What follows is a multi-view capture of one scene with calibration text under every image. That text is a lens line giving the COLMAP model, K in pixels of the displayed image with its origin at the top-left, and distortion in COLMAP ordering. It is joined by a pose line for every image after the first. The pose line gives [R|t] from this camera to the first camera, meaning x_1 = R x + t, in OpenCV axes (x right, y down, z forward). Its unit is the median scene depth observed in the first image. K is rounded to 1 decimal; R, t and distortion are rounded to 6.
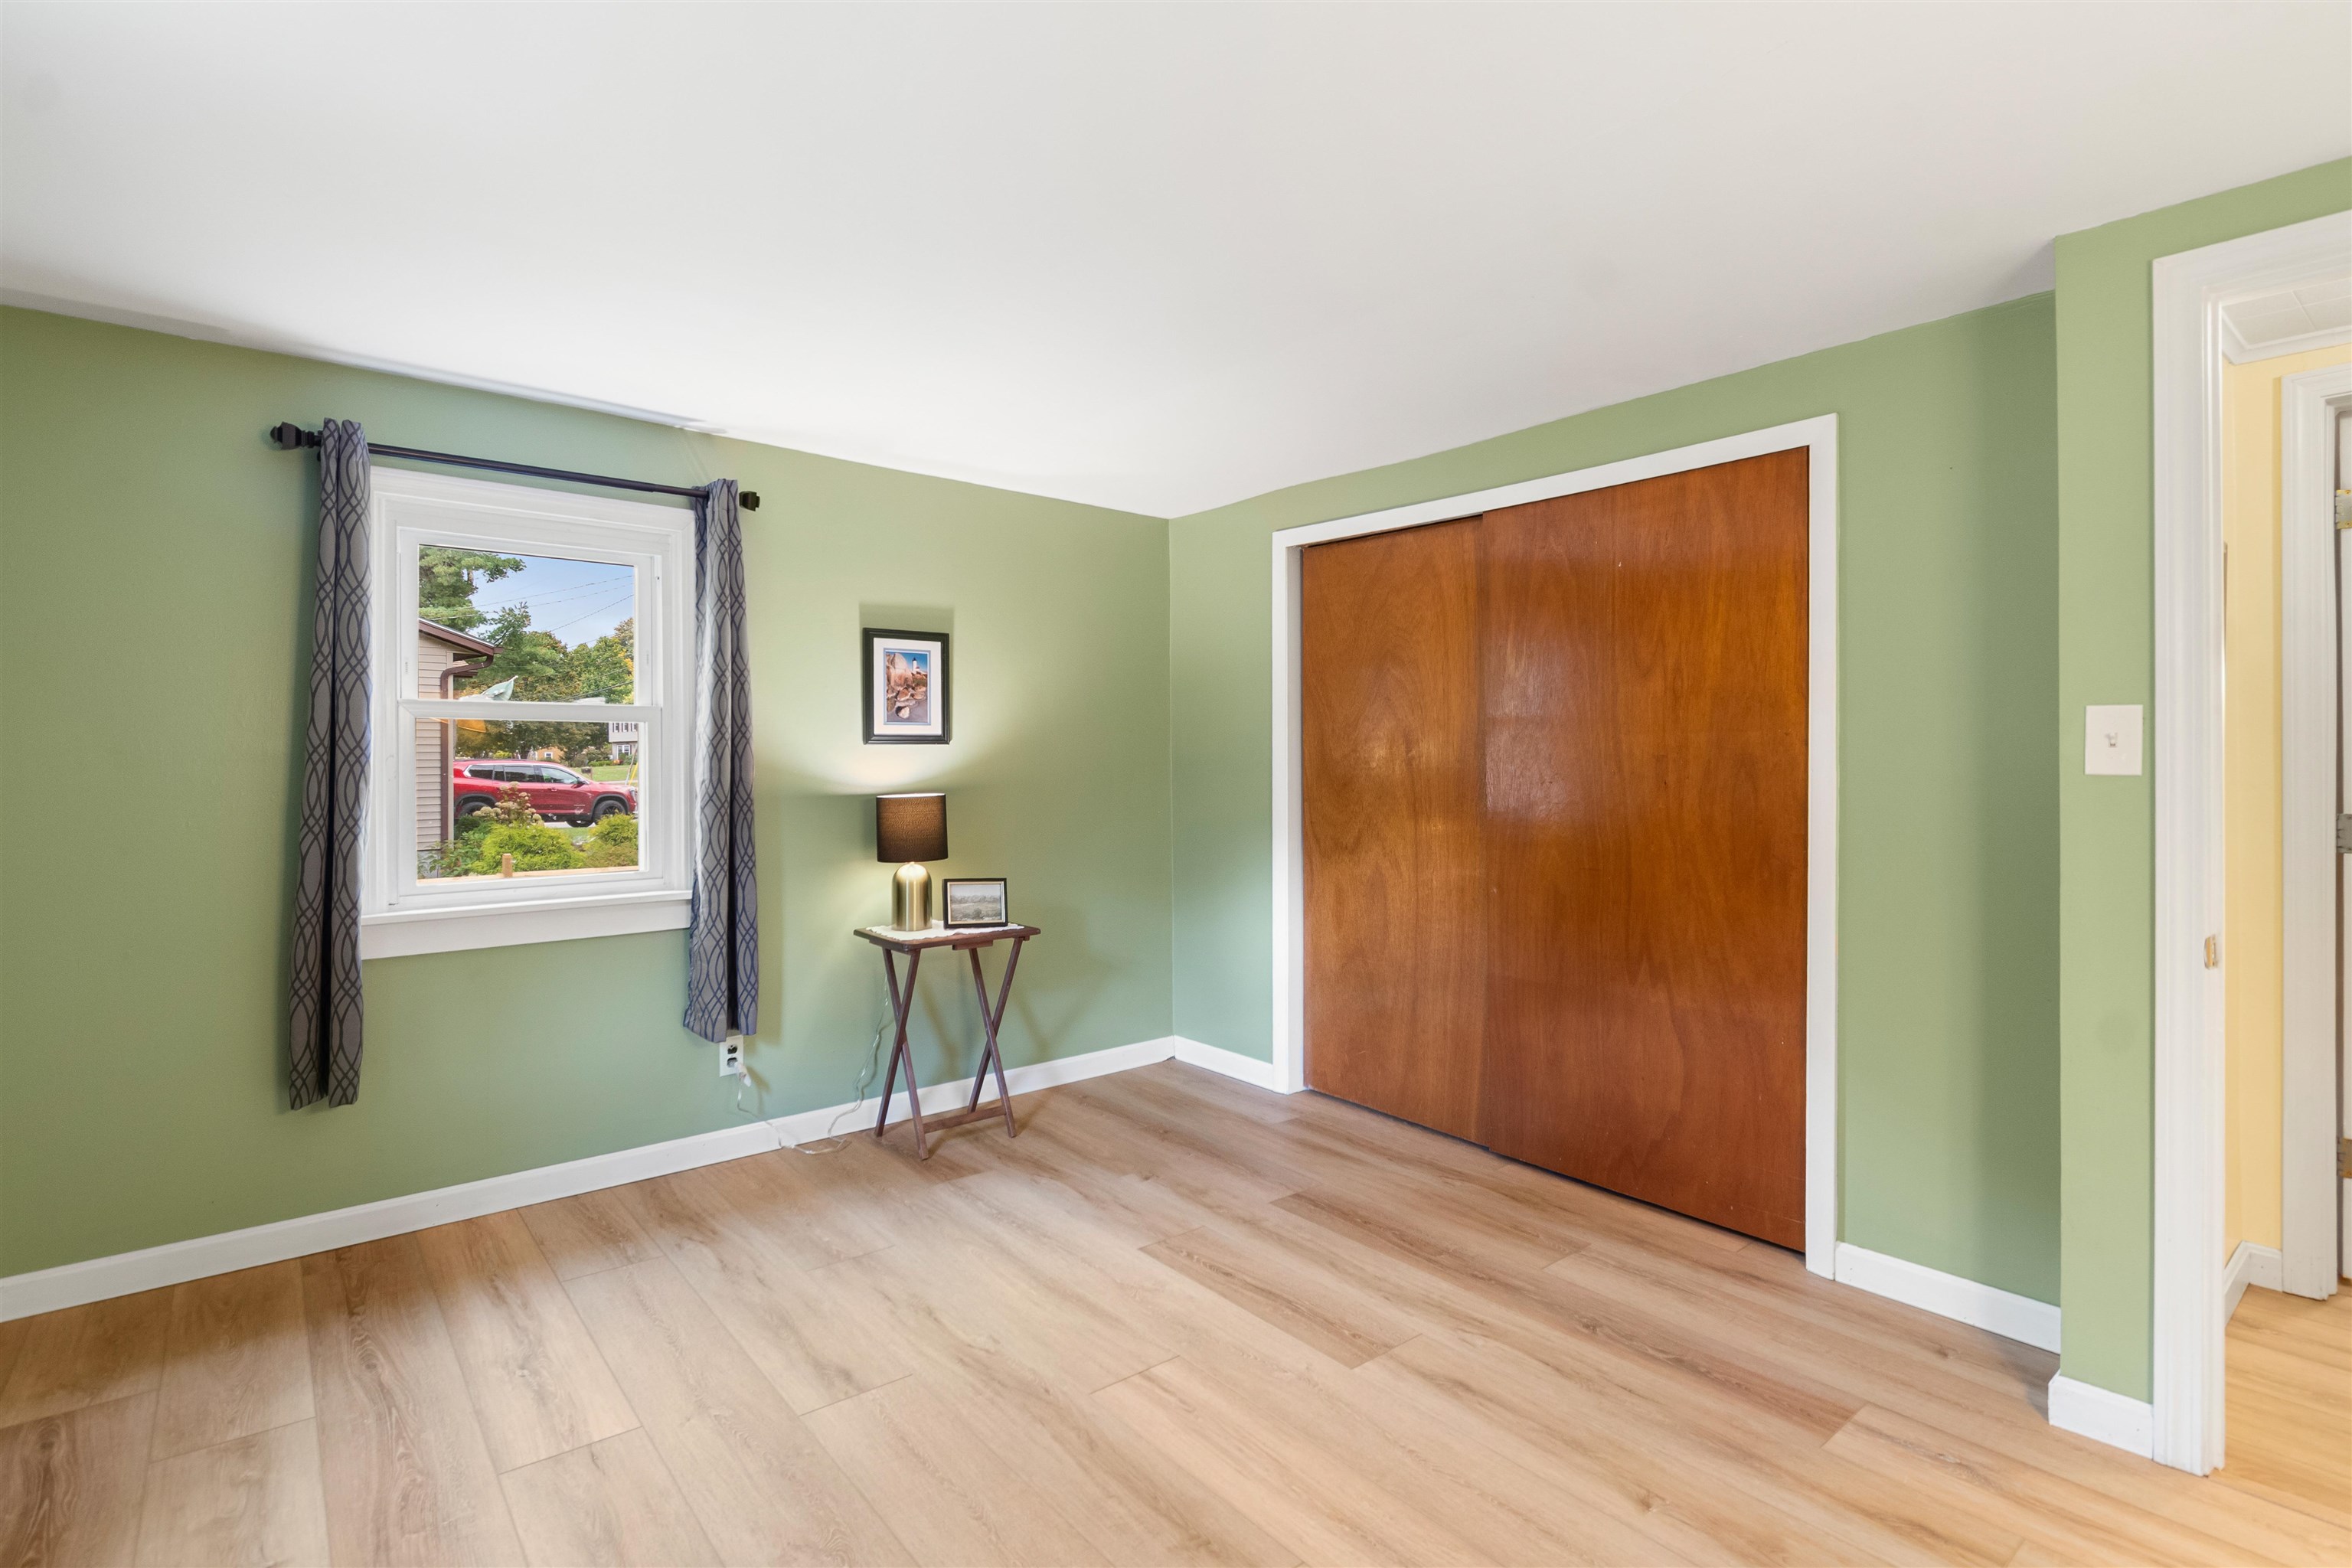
lens RADIAL K [[1158.6, 0, 1191.5], [0, 1158.6, 744.9], [0, 0, 1]] dist [0.000661, -0.000758]
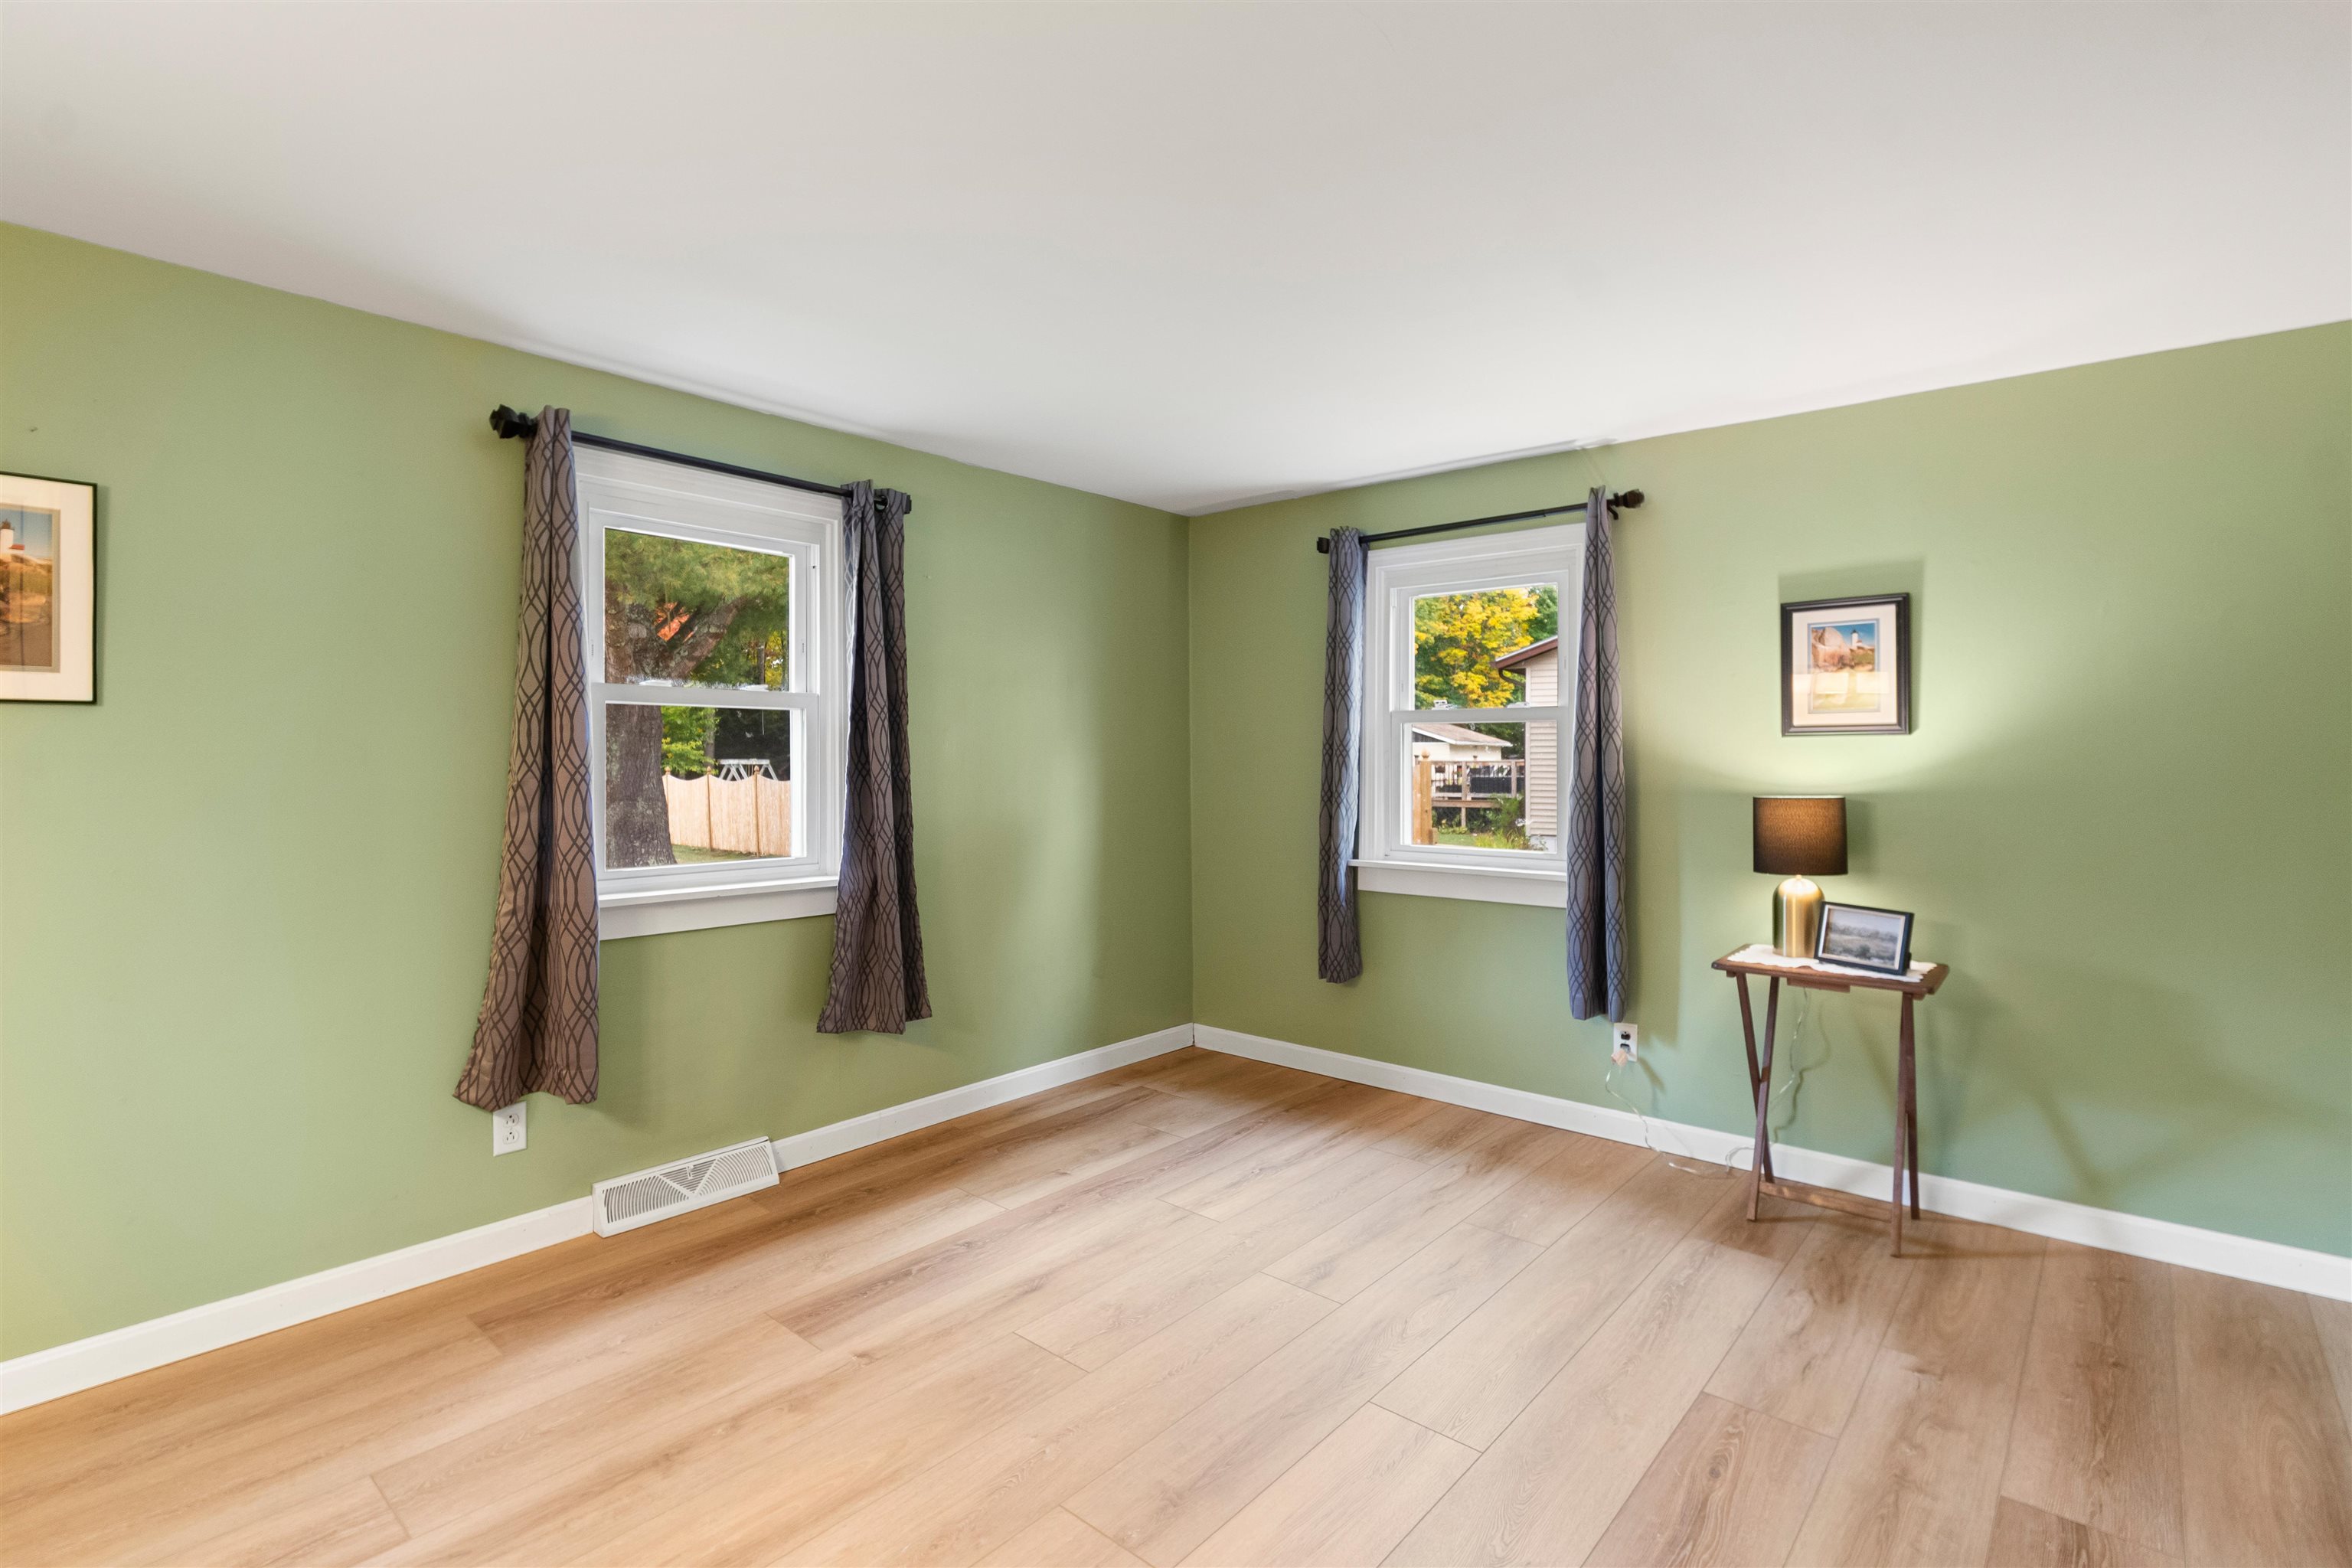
lens RADIAL K [[1158.6, 0, 1191.5], [0, 1158.6, 744.9], [0, 0, 1]] dist [0.000661, -0.000758]
pose [[0.128343, -0.008509, -0.991693, 0.590333], [0.008944, 0.999932, -0.007422, 0.008949], [0.991690, -0.007917, 0.128410, 0.498972]]
